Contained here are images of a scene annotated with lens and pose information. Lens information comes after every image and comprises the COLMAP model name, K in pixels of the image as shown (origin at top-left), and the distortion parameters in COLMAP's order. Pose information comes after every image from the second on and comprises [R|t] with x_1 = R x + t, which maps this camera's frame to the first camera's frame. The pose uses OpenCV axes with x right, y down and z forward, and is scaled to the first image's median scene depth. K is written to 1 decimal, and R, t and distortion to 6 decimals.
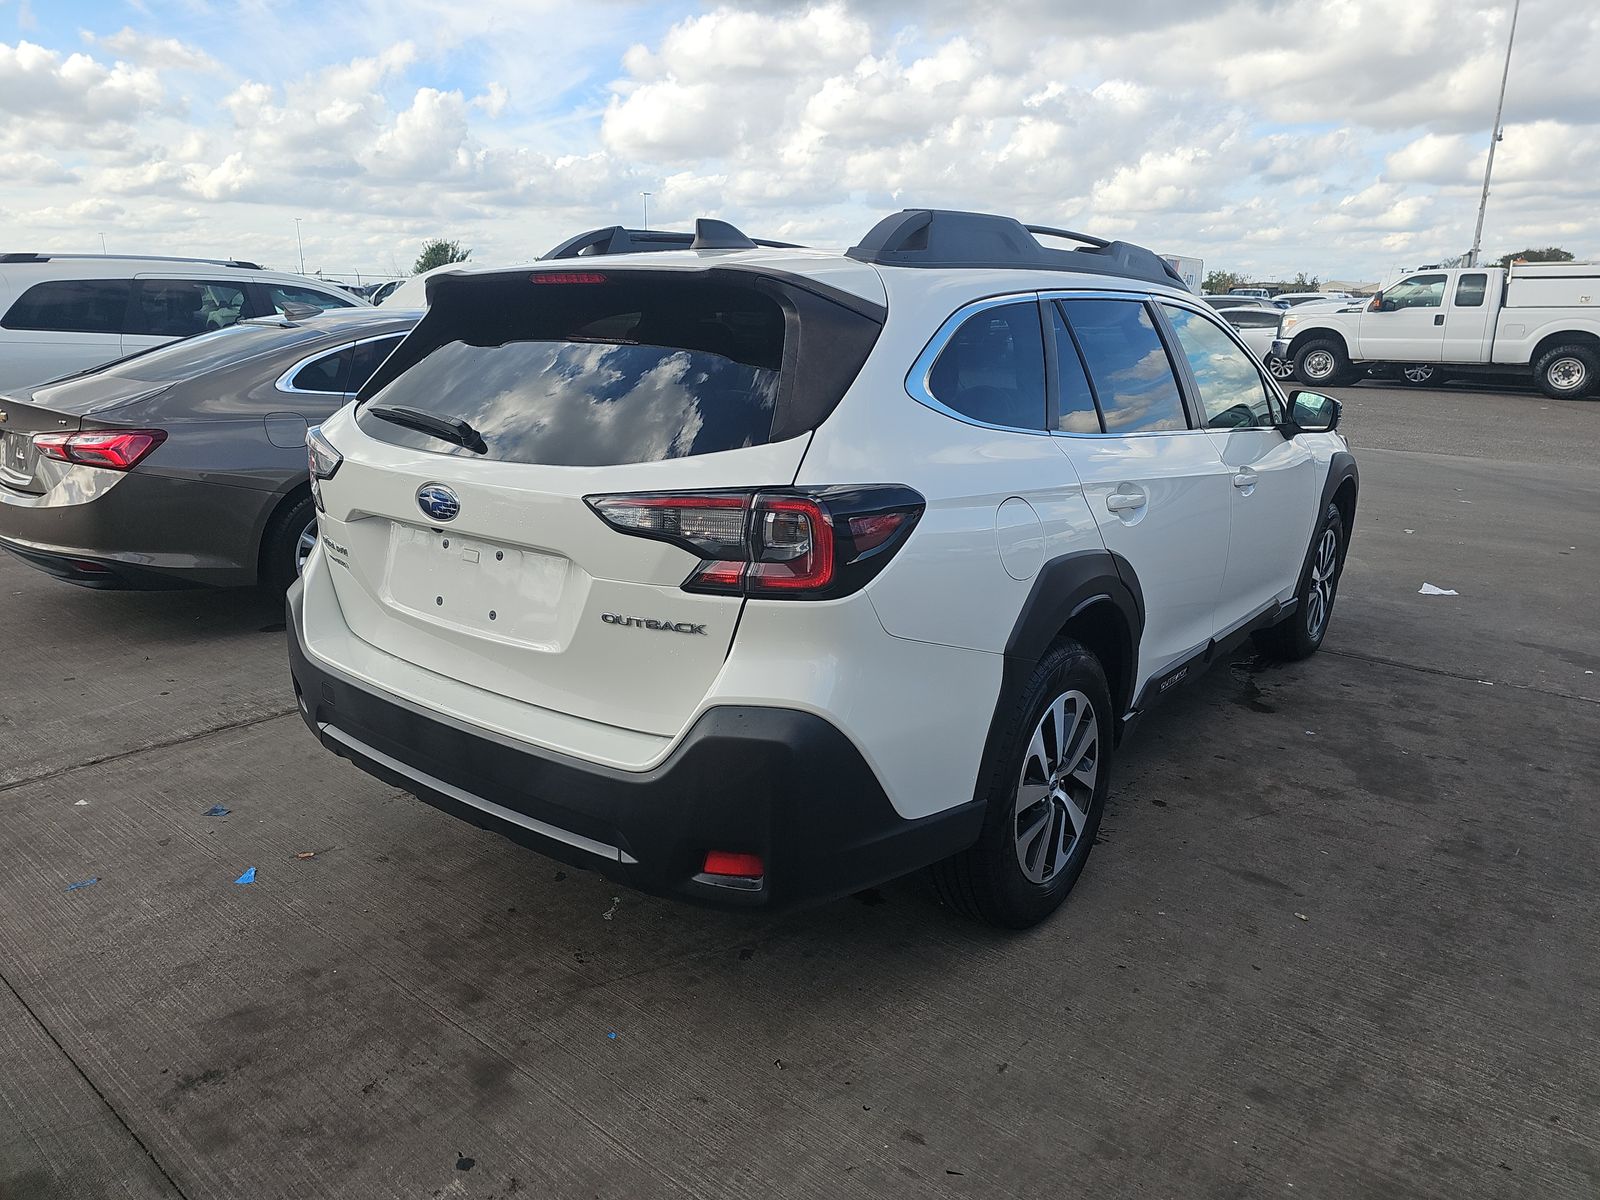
lens RADIAL K [[1053.6, 0, 798.6], [0, 1053.6, 586.6], [0, 0, 1]] dist [0.031533, -0.021724]
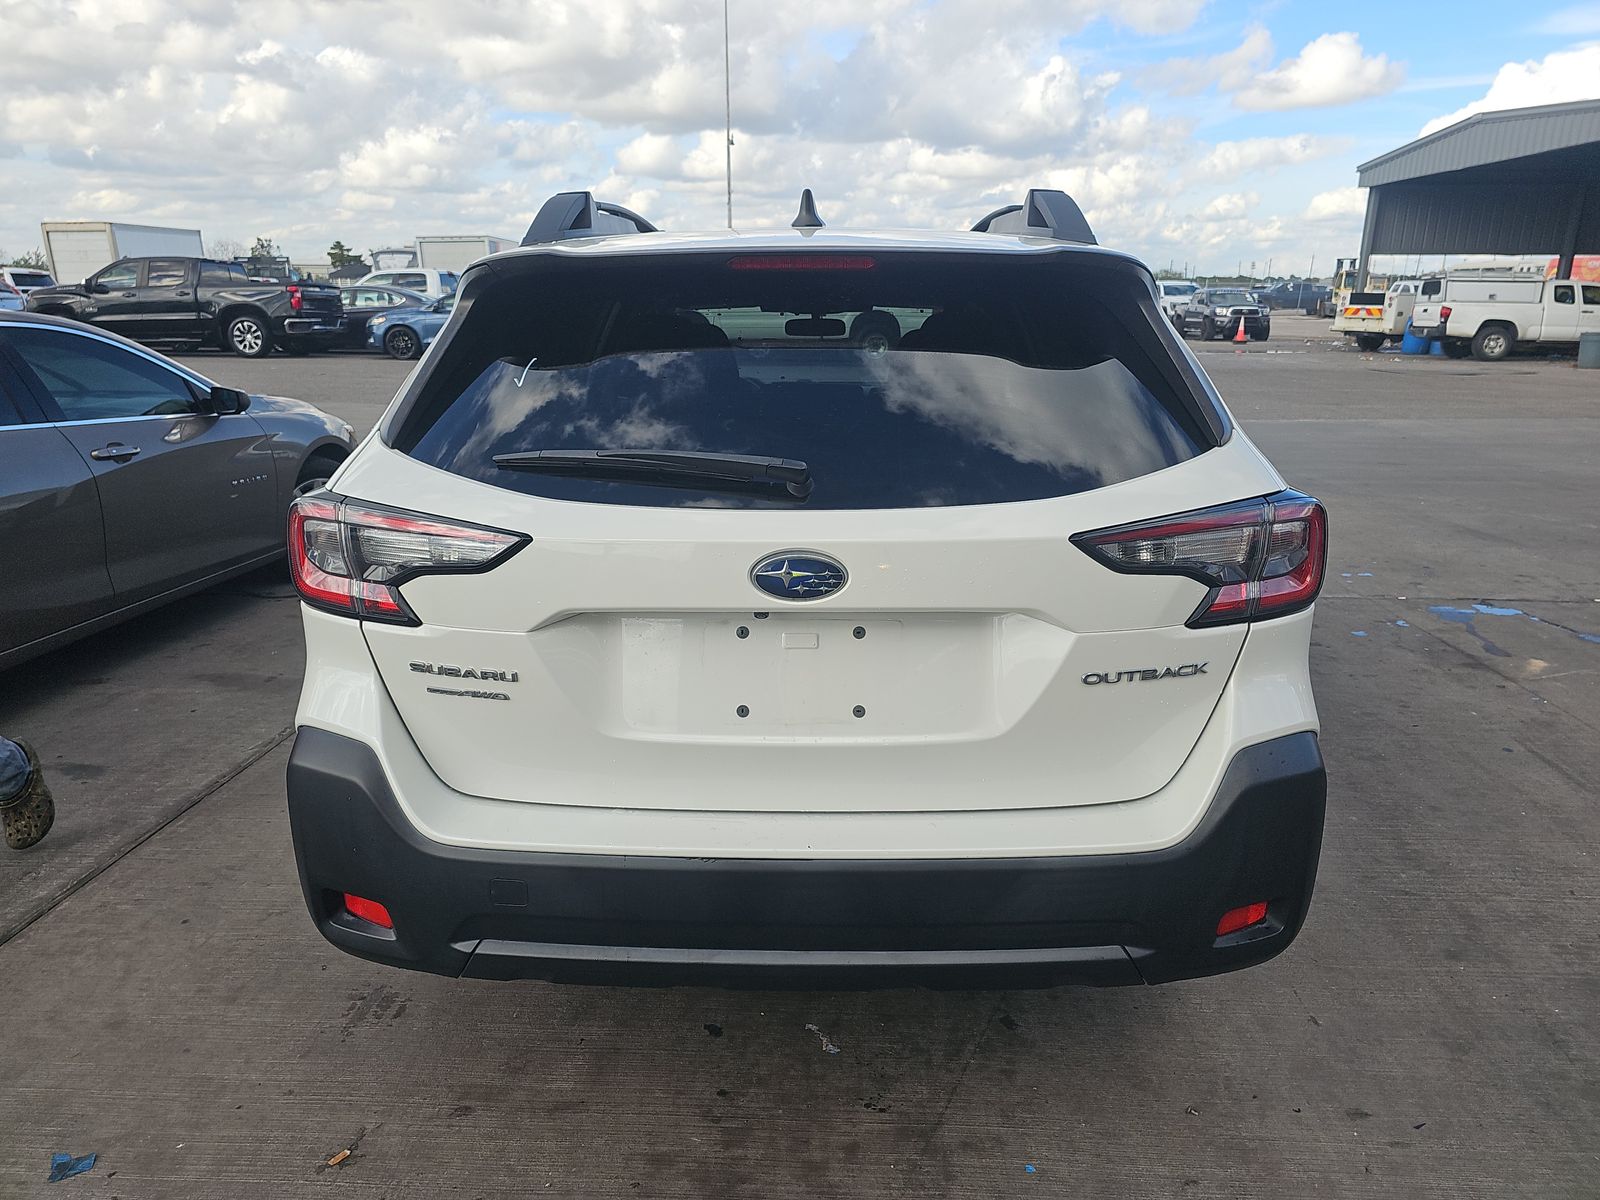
lens RADIAL K [[1063.3, 0, 800.0], [0, 1063.3, 600.0], [0, 0, 1]] dist [0.032585, -0.021509]
pose [[0.807013, -0.170553, 0.565369, -0.738958], [0.155821, 0.984956, 0.074707, -0.114660], [-0.569605, 0.027807, 0.821448, 0.399468]]
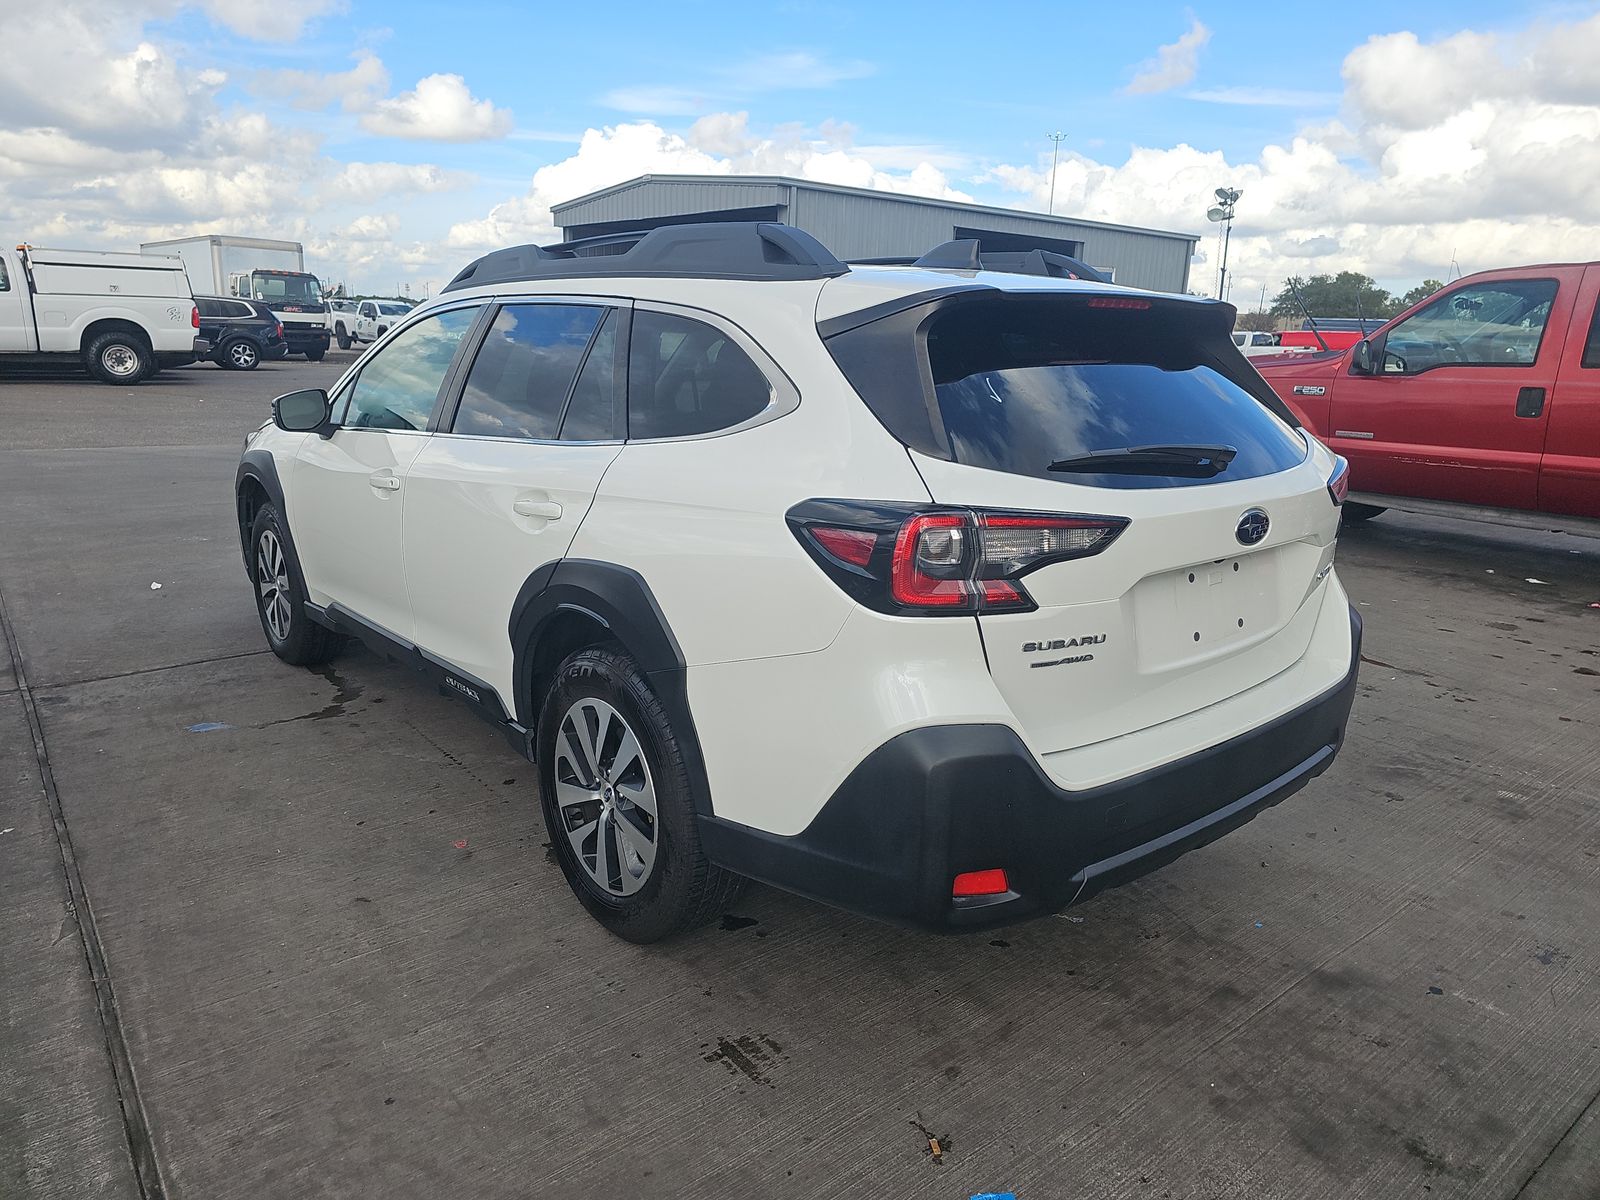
lens RADIAL K [[1063.3, 0, 800.0], [0, 1063.3, 600.0], [0, 0, 1]] dist [0.032585, -0.021509]
pose [[0.205373, -0.244030, 0.947772, -1.391465], [0.219666, 0.955200, 0.198343, -0.303782], [-0.953713, 0.167459, 0.249777, 1.152772]]
